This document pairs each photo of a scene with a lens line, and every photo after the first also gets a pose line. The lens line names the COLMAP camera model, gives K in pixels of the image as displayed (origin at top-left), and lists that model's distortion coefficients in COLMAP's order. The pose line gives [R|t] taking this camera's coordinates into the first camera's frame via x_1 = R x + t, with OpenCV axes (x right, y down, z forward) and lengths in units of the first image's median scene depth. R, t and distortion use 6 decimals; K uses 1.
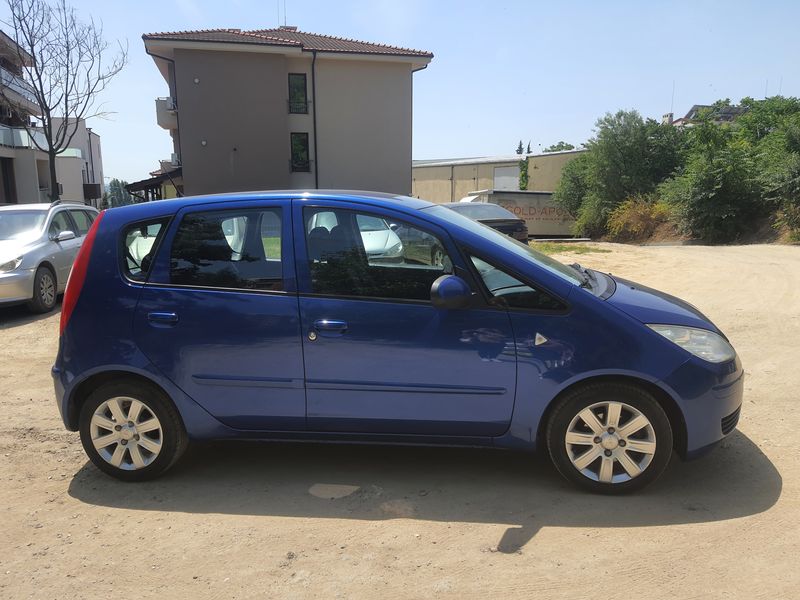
lens RADIAL K [[655.9, 0, 399.2], [0, 655.9, 302.8], [0, 0, 1]] dist [0.015904, -0.020263]
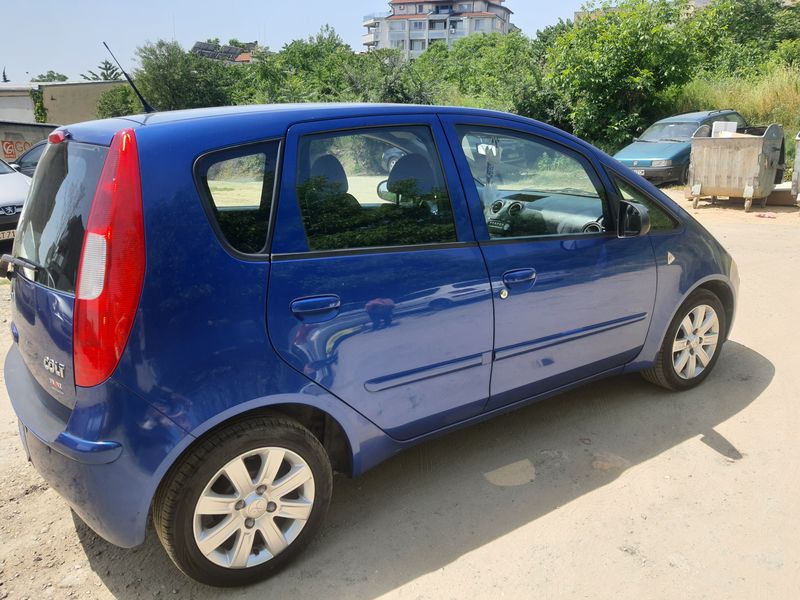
lens RADIAL K [[655.9, 0, 399.6], [0, 655.9, 296.8], [0, 0, 1]] dist [0.015904, -0.020263]
pose [[0.721166, -0.167856, 0.672119, -0.696260], [0.113624, 0.985723, 0.124259, -0.053082], [-0.683380, -0.013243, 0.729942, 0.471377]]
